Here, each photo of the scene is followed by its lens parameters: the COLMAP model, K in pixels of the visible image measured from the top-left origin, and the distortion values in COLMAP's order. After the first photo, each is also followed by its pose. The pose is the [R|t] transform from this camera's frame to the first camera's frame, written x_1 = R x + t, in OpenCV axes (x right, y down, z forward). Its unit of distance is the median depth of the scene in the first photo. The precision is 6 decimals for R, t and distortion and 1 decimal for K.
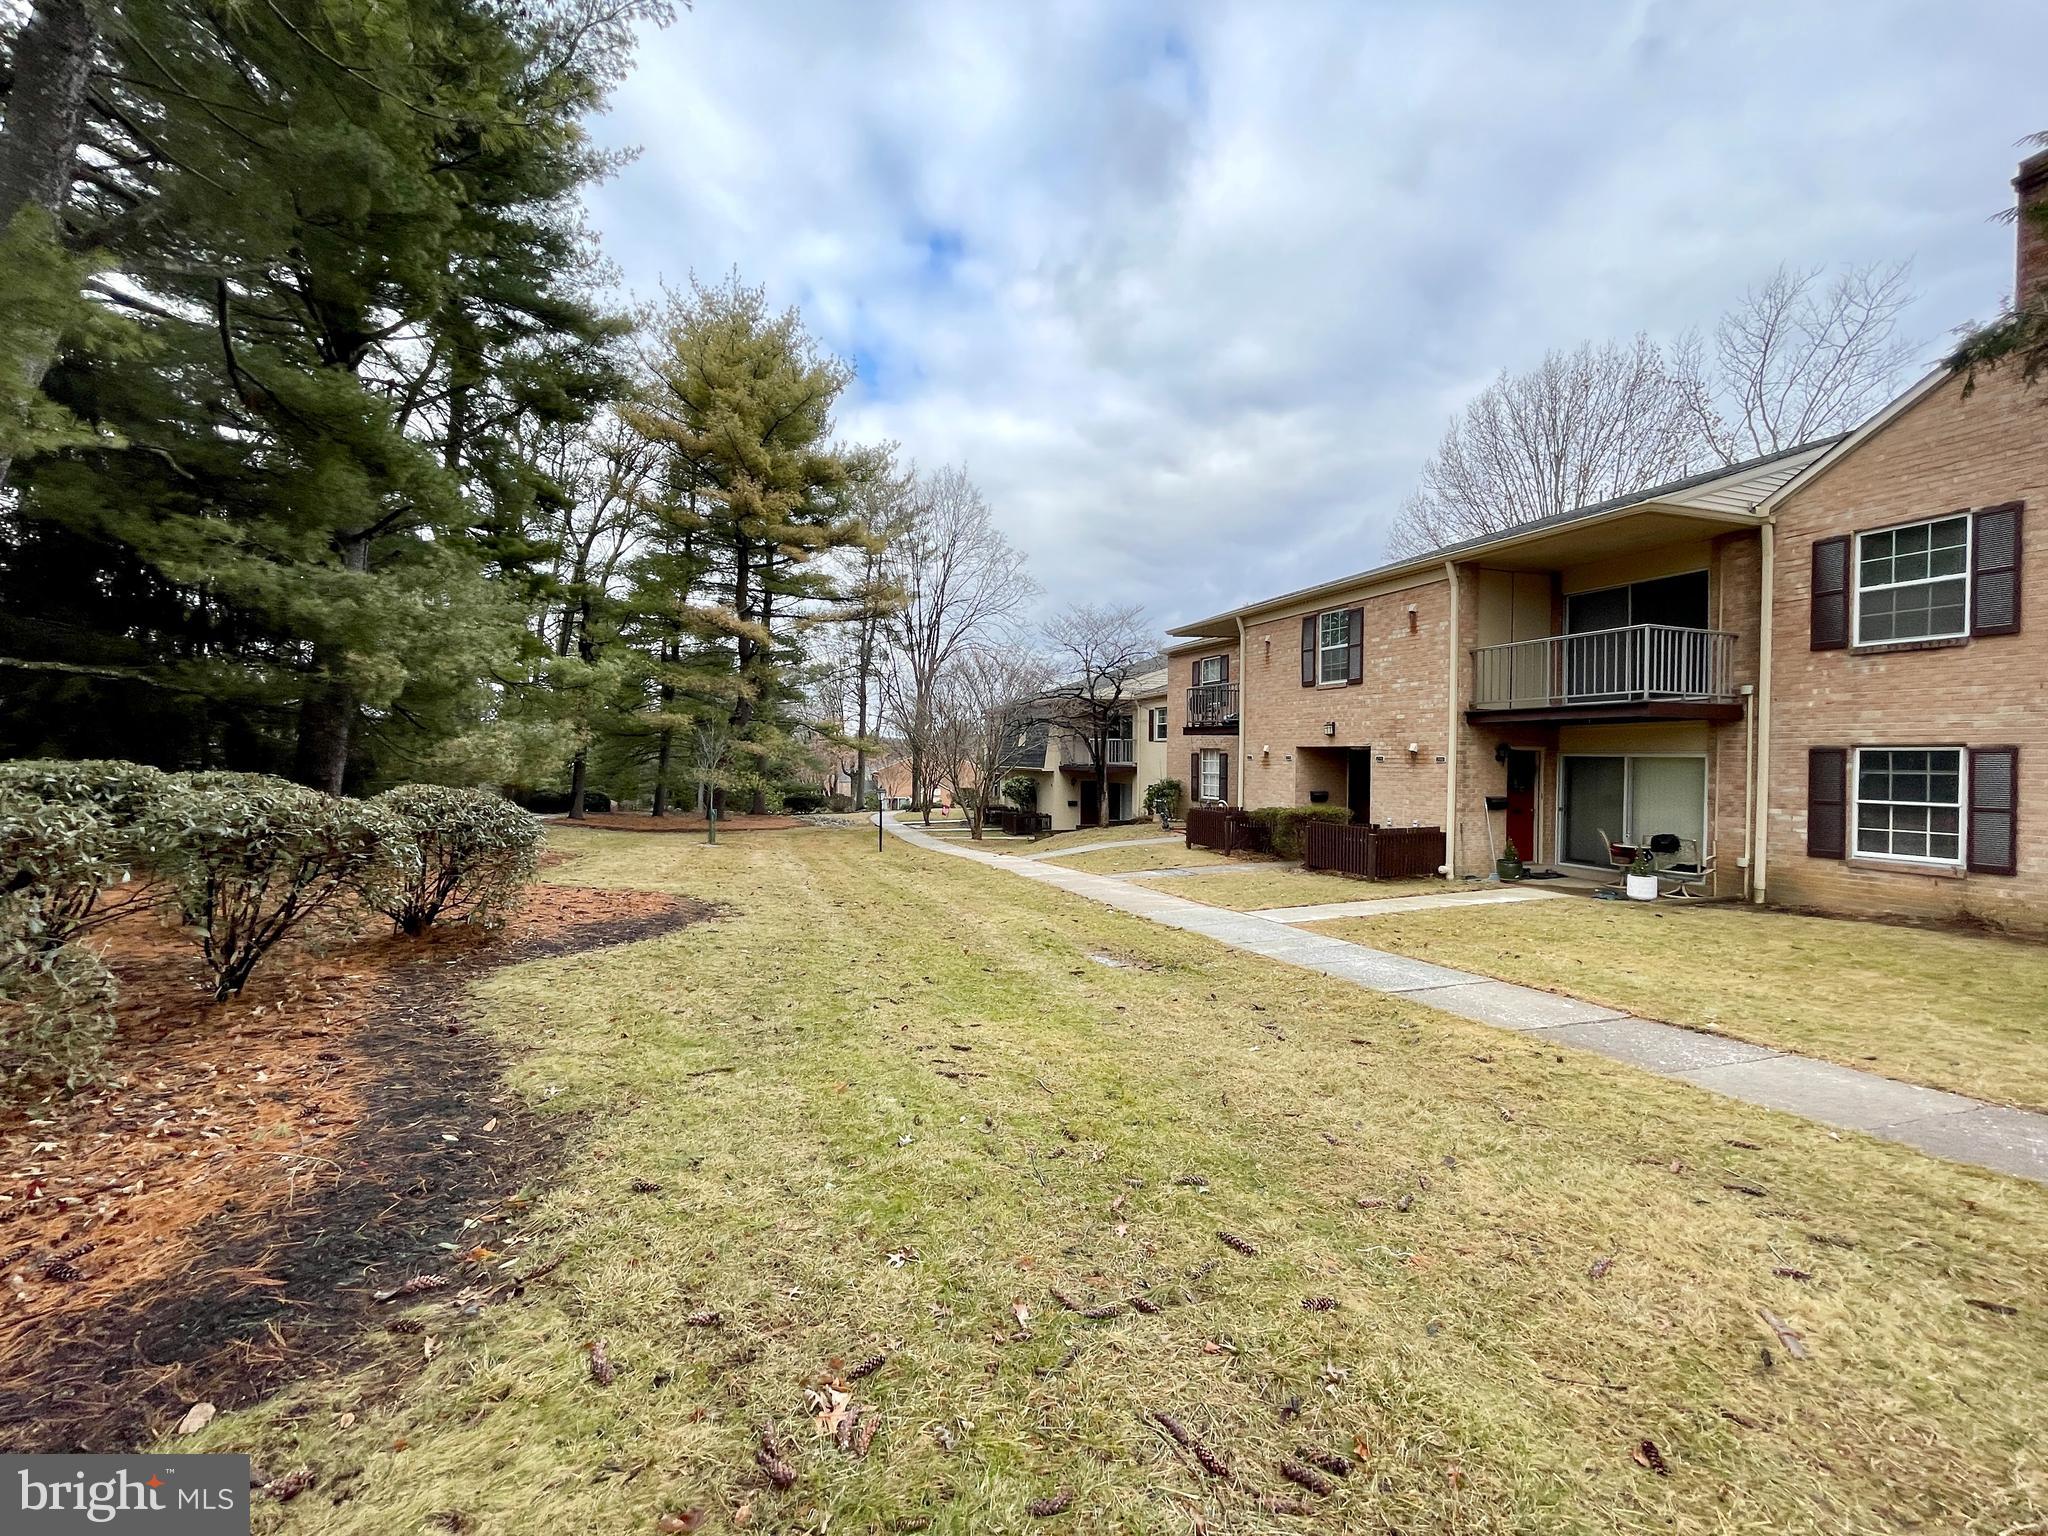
lens RADIAL K [[805.8, 0, 1024.7], [0, 805.8, 763.9], [0, 0, 1]] dist [-0.001795, -0.000217]
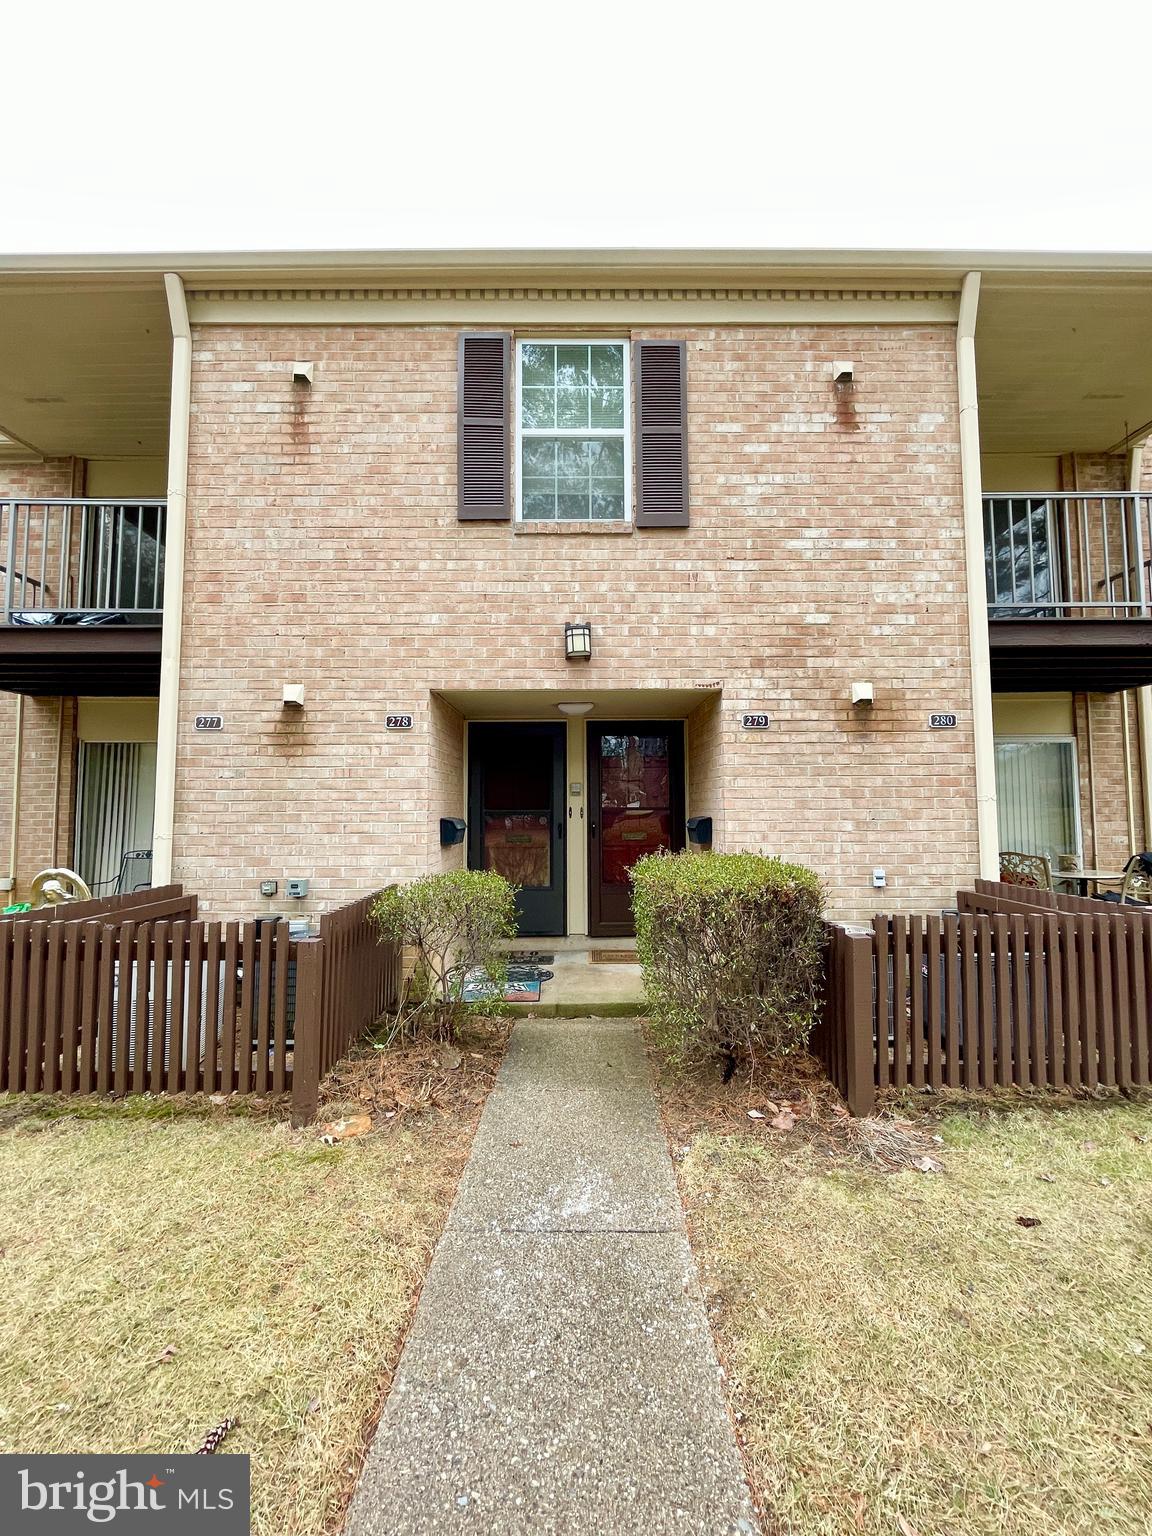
lens RADIAL K [[619.9, 0, 570.6], [0, 619.9, 769.6], [0, 0, 1]] dist [-0.001556, -0.000561]
pose [[0.349258, 0.045766, 0.935908, 0.118805], [0.013011, 0.998473, -0.053681, 0.030313], [-0.936936, 0.030925, 0.348129, 0.913971]]
